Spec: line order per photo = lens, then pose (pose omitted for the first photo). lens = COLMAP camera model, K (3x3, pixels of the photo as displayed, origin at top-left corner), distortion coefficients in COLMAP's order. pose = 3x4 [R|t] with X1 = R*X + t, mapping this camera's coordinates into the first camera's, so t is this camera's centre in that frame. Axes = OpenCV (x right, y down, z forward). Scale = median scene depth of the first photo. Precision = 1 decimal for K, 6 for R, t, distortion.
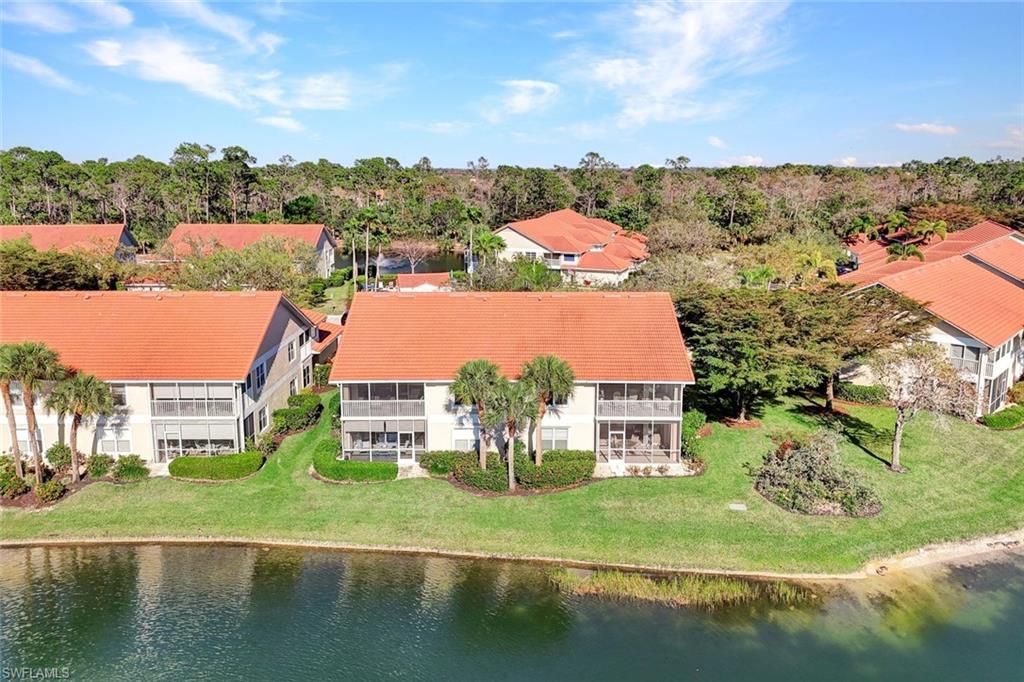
lens RADIAL K [[746.8, 0, 509.9], [0, 746.8, 282.6], [0, 0, 1]] dist [0.047434, -0.001285]
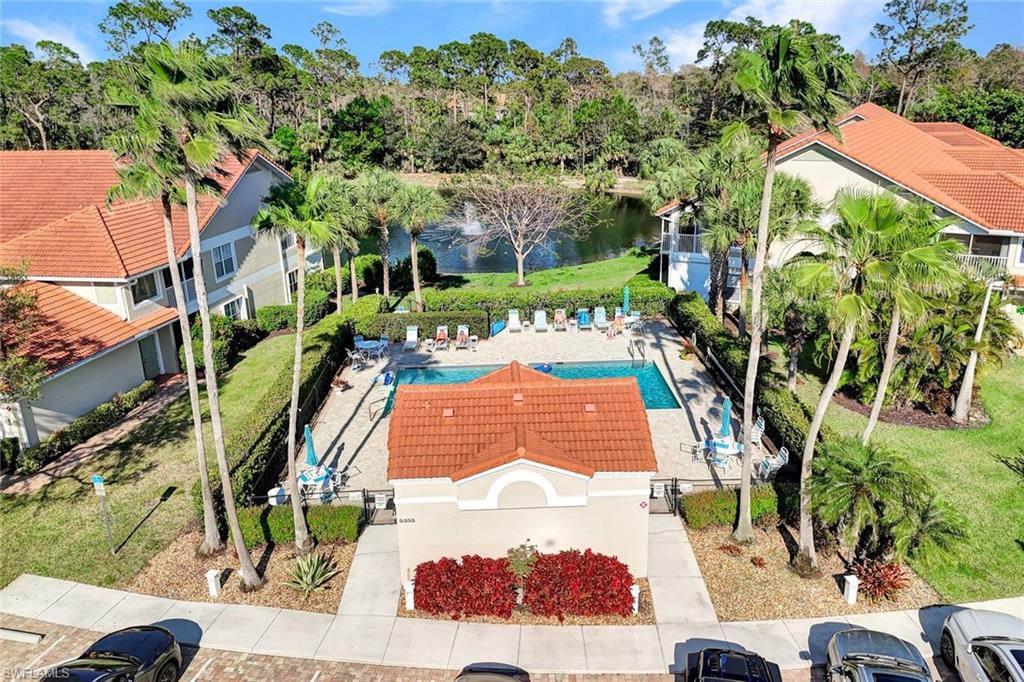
lens RADIAL K [[762.1, 0, 509.5], [0, 762.1, 356.0], [0, 0, 1]] dist [0.034085, -0.003085]
pose [[0.981556, 0.035320, -0.187884, -0.162842], [0.001468, 0.981363, 0.192156, -0.130339], [0.191170, -0.188888, 0.963211, 1.678243]]
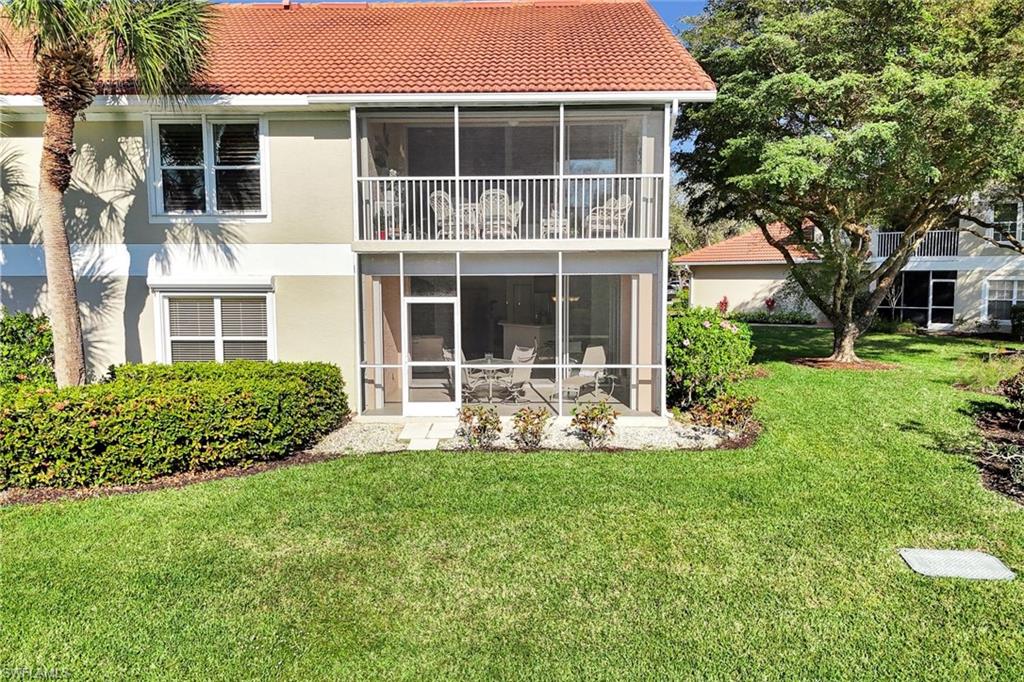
lens RADIAL K [[747.1, 0, 512.0], [0, 747.1, 341.0], [0, 0, 1]] dist [0.038855, 0.000058]
pose [[0.999689, 0.001603, -0.024897, 0.178920], [-0.003181, 0.997980, -0.063449, 0.230599], [0.024745, 0.063508, 0.997674, 0.729002]]
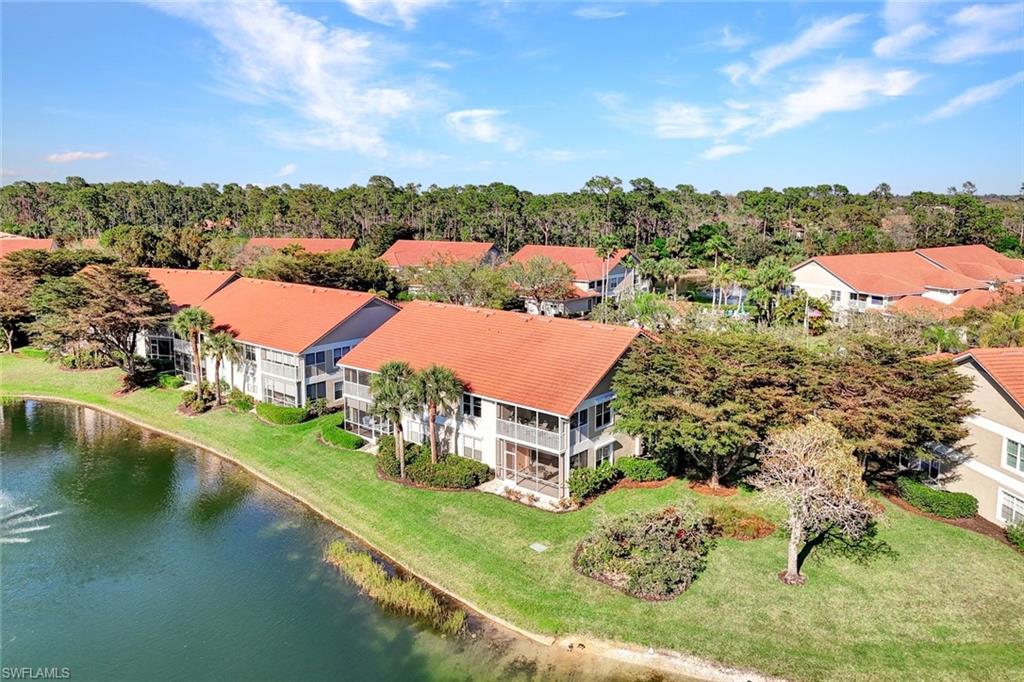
lens RADIAL K [[734.3, 0, 512.3], [0, 734.3, 312.0], [0, 0, 1]] dist [0.038314, -0.000752]
pose [[0.762309, 0.096495, -0.639980, 0.772513], [-0.094280, 0.994832, 0.037698, -0.032357], [0.640310, 0.031600, 0.767466, 0.218912]]
